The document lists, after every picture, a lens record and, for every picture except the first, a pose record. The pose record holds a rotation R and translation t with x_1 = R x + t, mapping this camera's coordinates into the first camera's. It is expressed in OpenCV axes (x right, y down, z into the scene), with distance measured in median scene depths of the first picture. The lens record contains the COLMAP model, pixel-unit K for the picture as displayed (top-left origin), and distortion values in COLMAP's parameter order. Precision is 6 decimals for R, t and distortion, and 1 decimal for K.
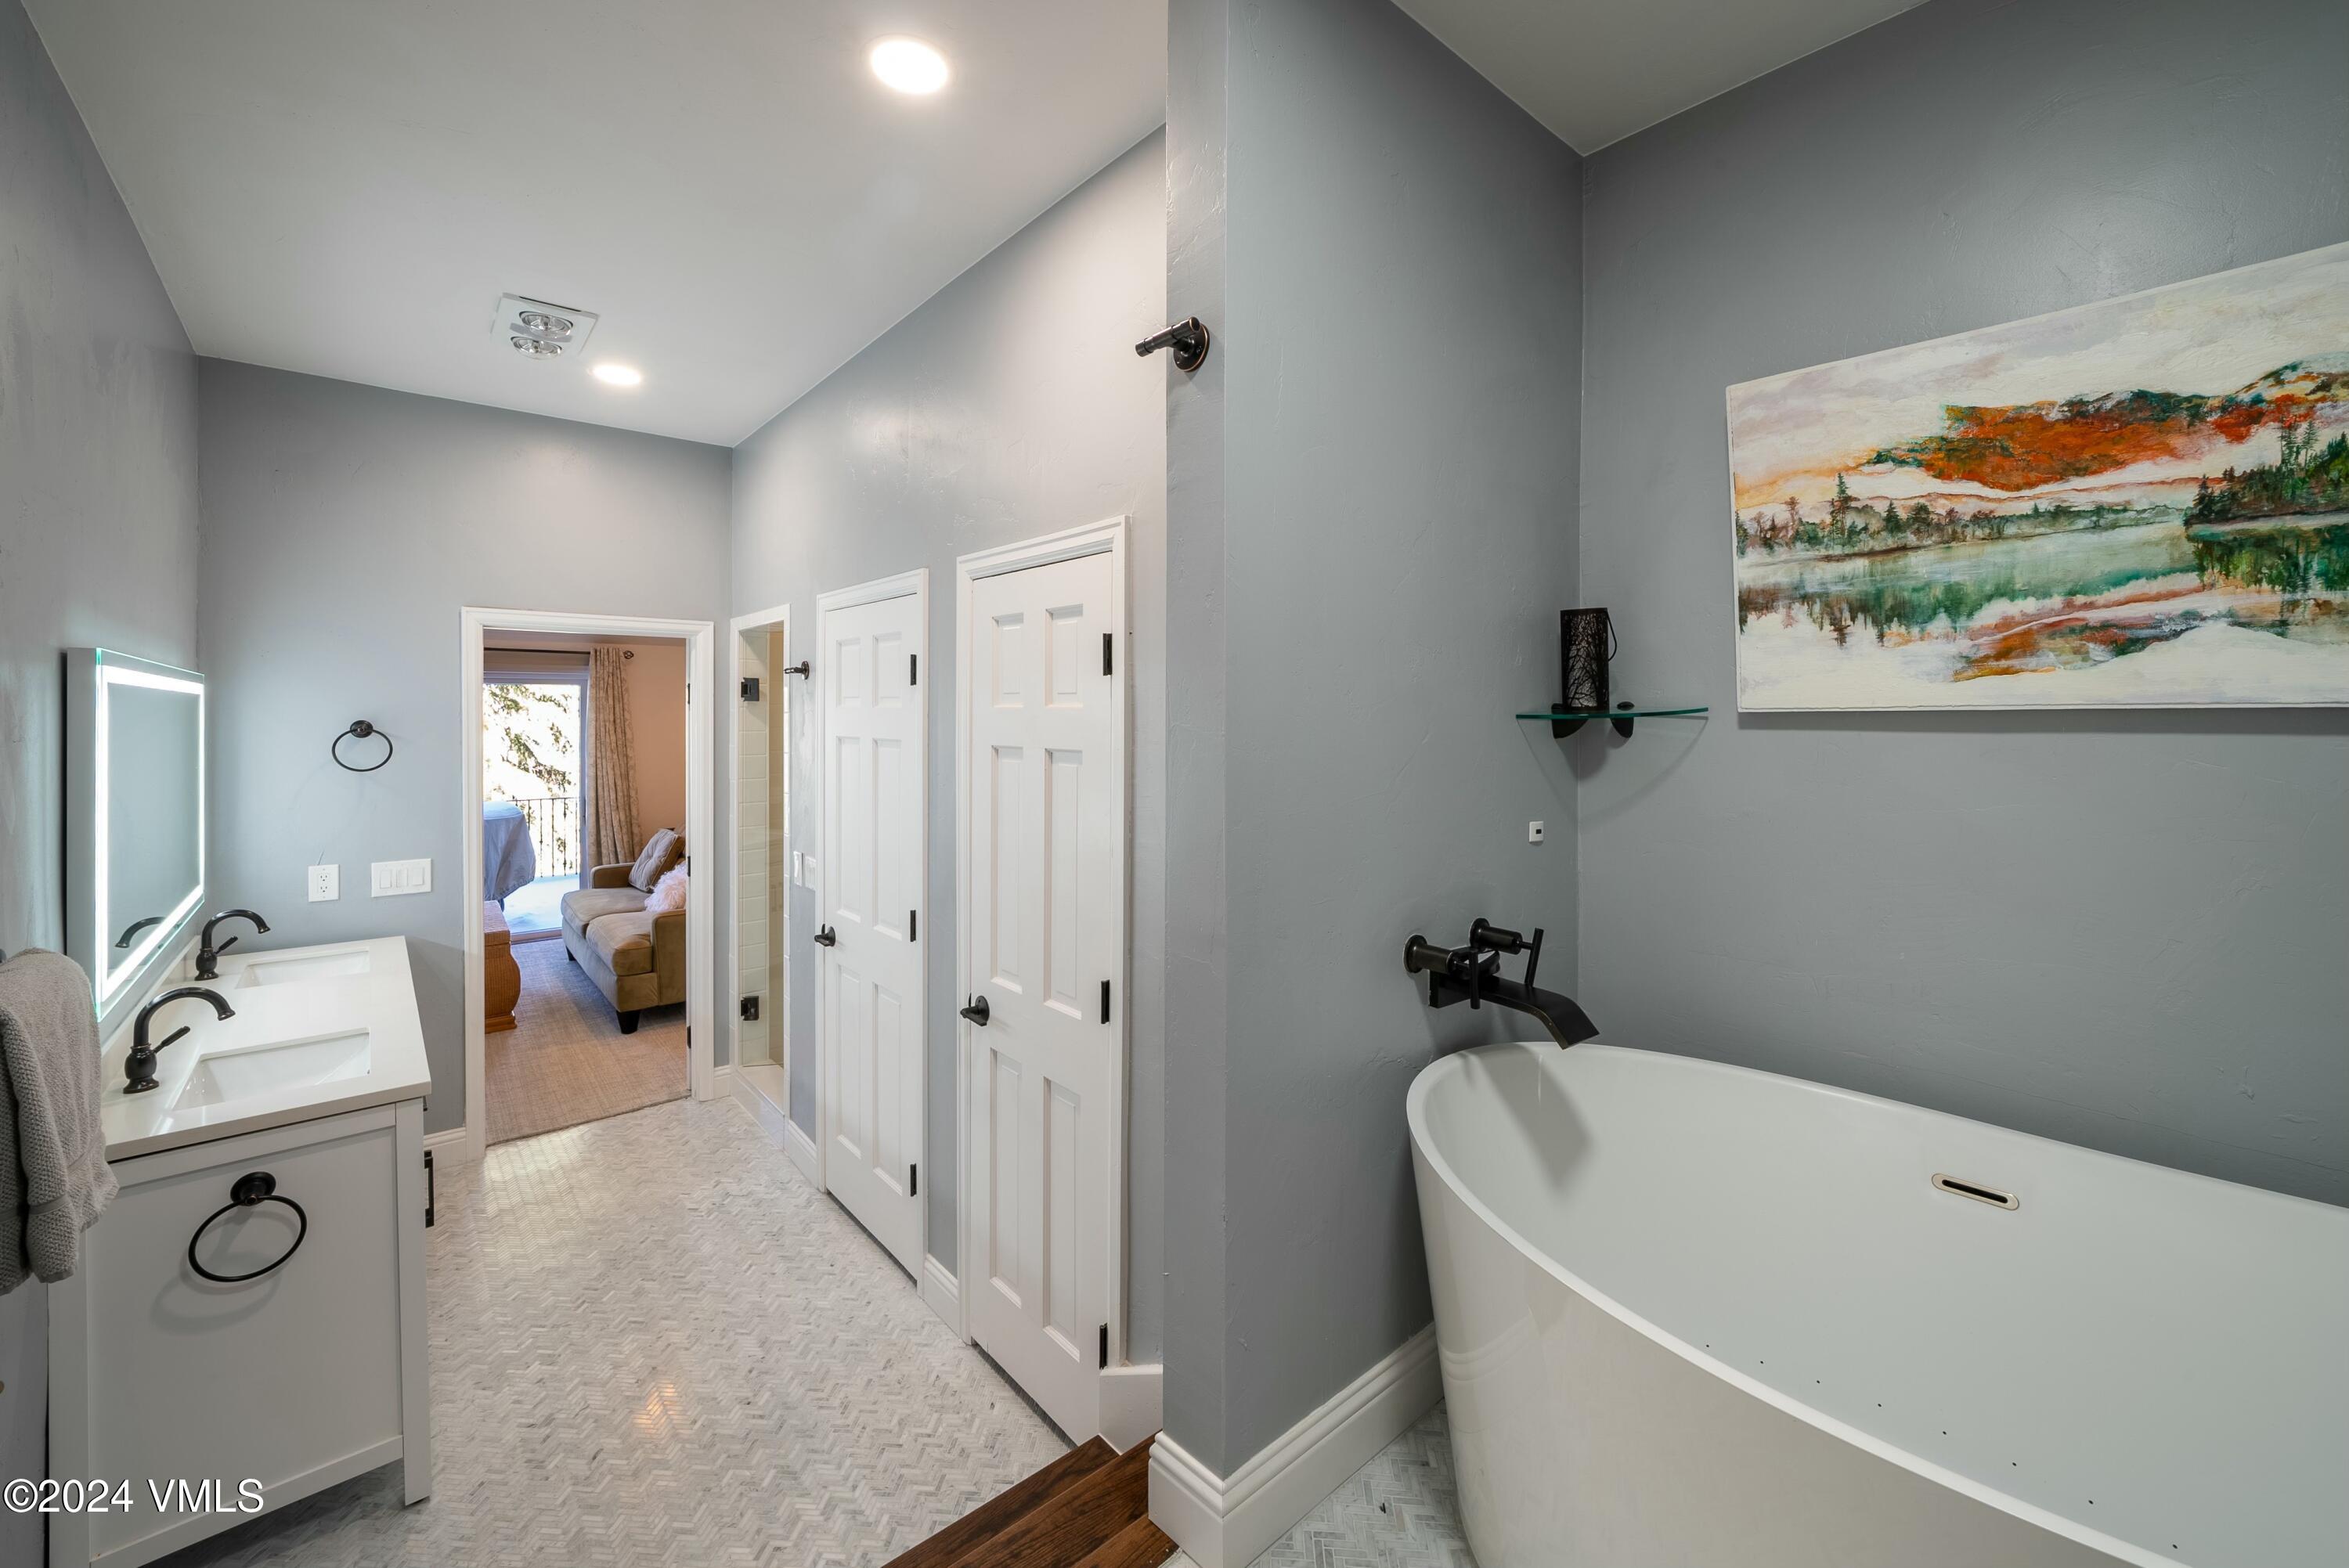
lens RADIAL K [[936.9, 0, 1174.8], [0, 936.9, 716.0], [0, 0, 1]] dist [0.000153, 0.000020]
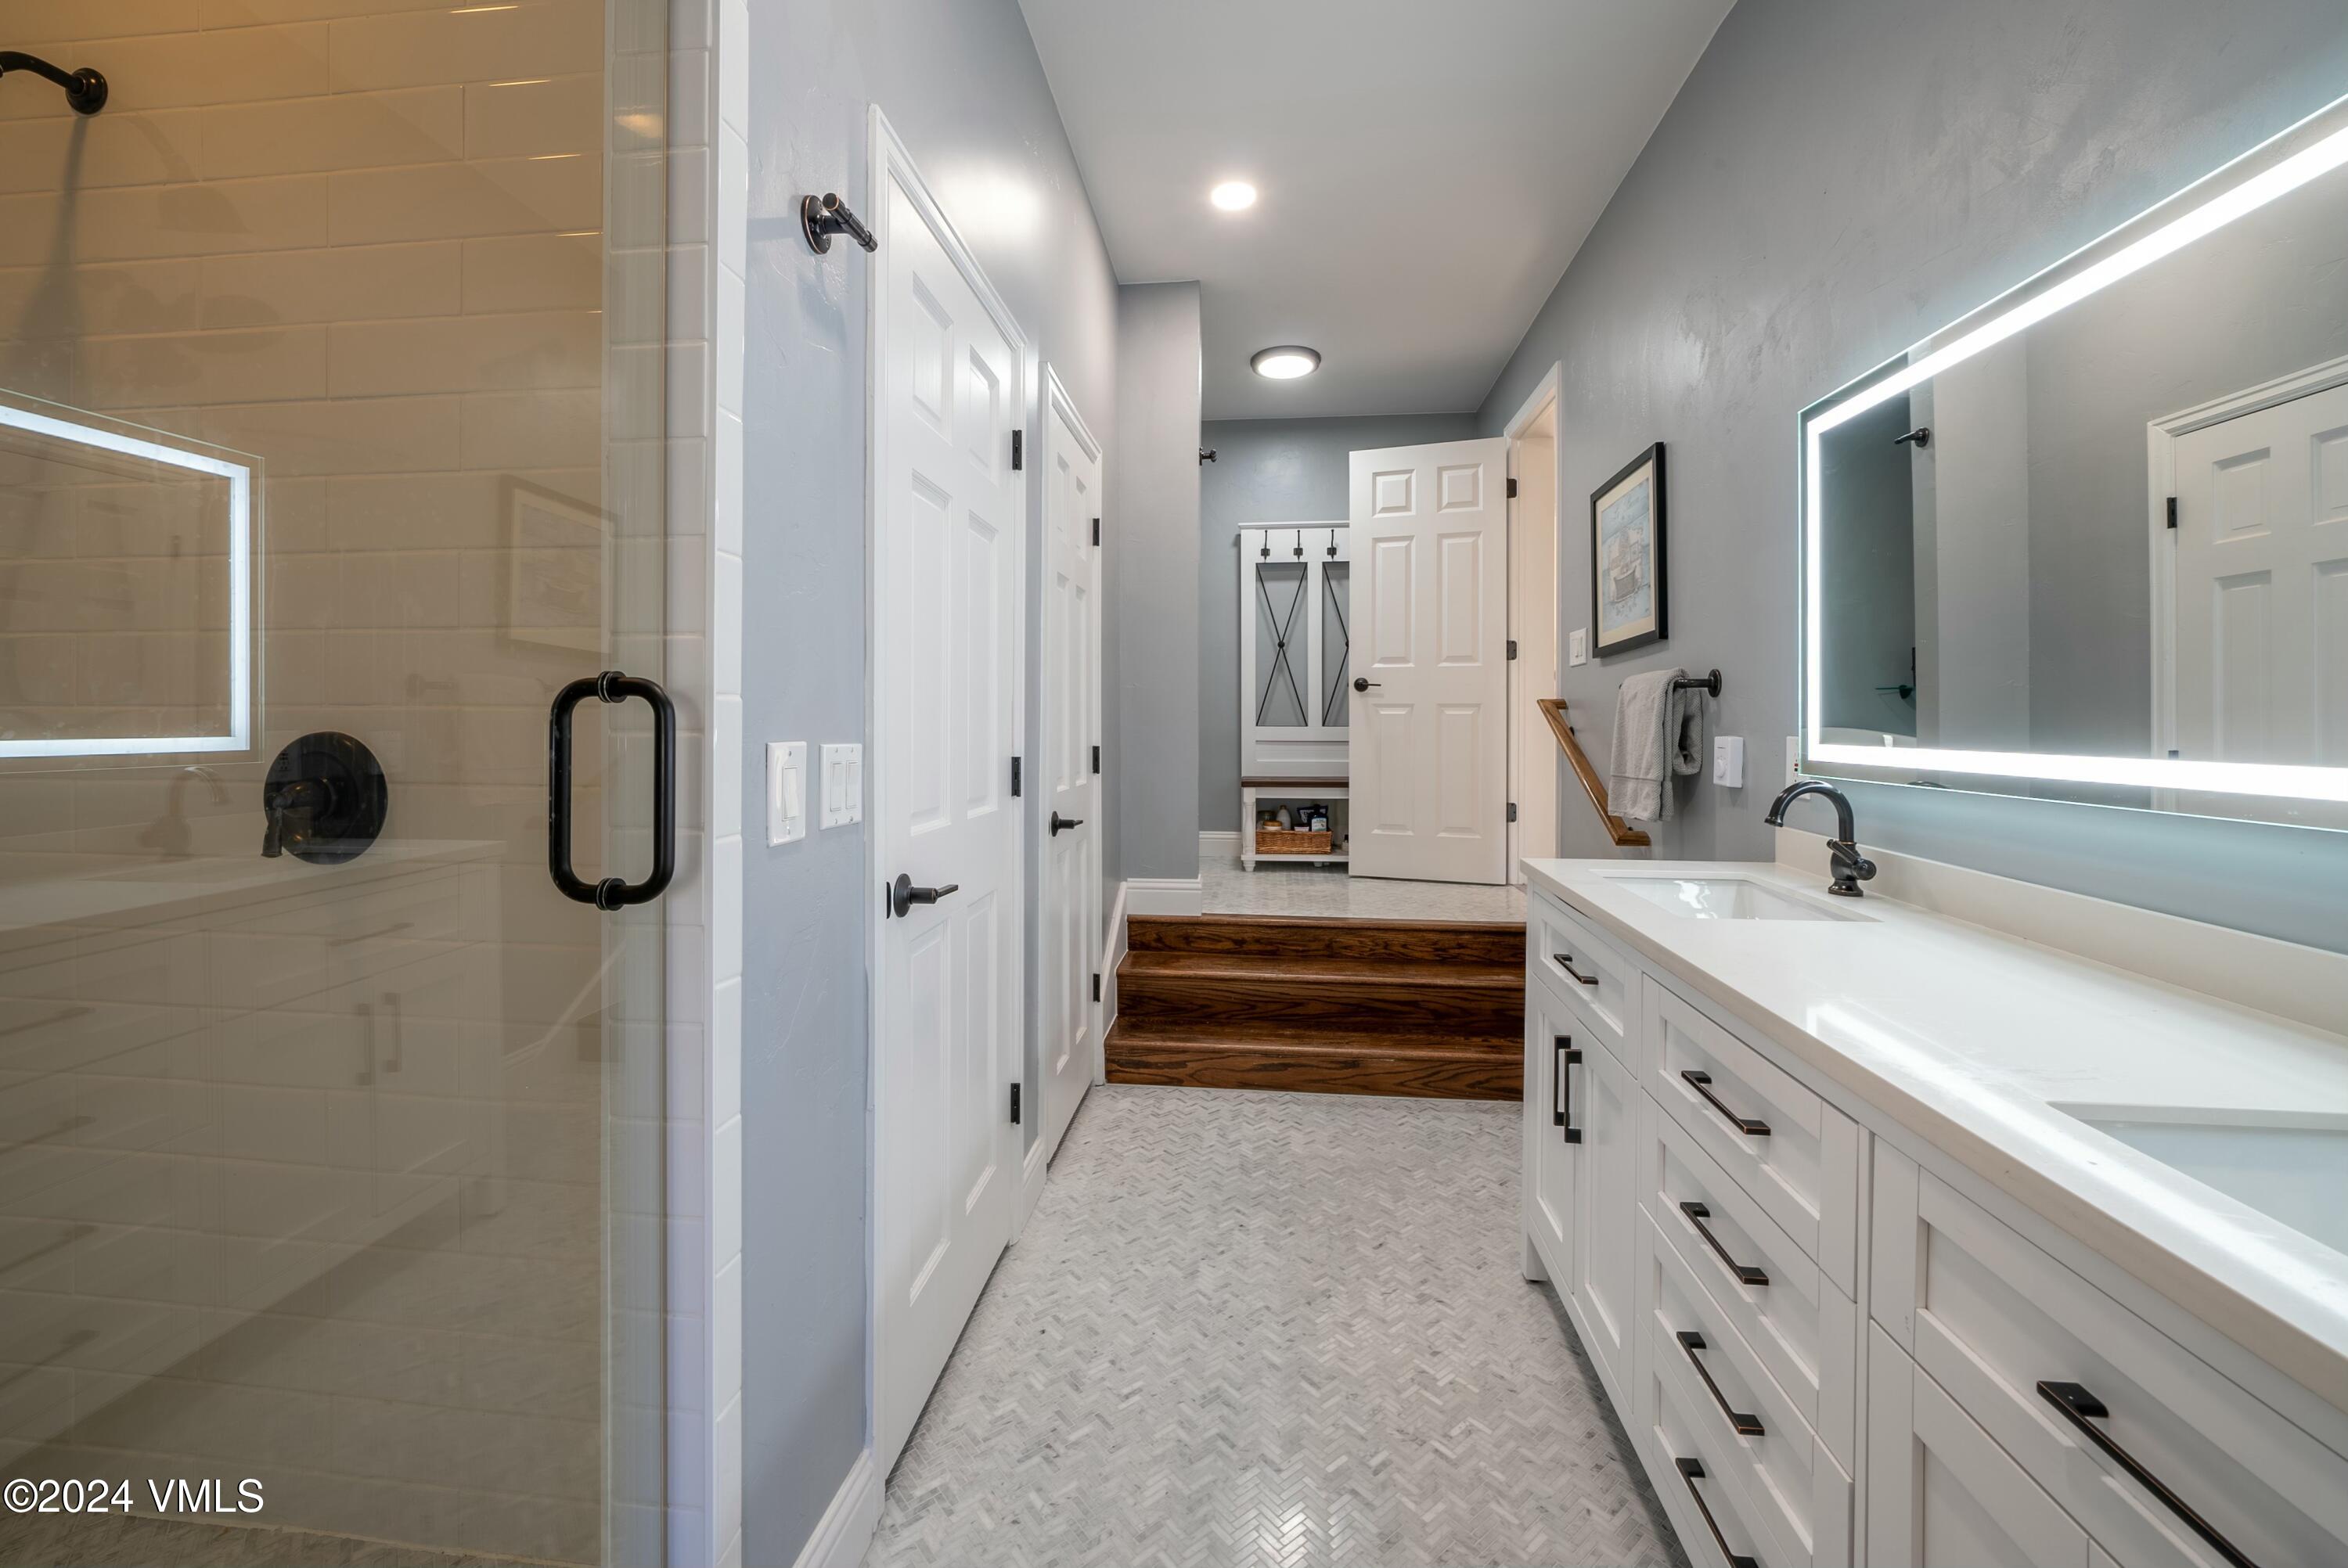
lens RADIAL K [[936.5, 0, 1165.0], [0, 936.5, 719.9], [0, 0, 1]] dist [0.000153, 0.000020]
pose [[-0.674330, 0.000273, 0.738430, -1.091206], [0.000455, 1.000000, 0.000046, 0.209138], [-0.738430, 0.000367, -0.674330, 1.673650]]
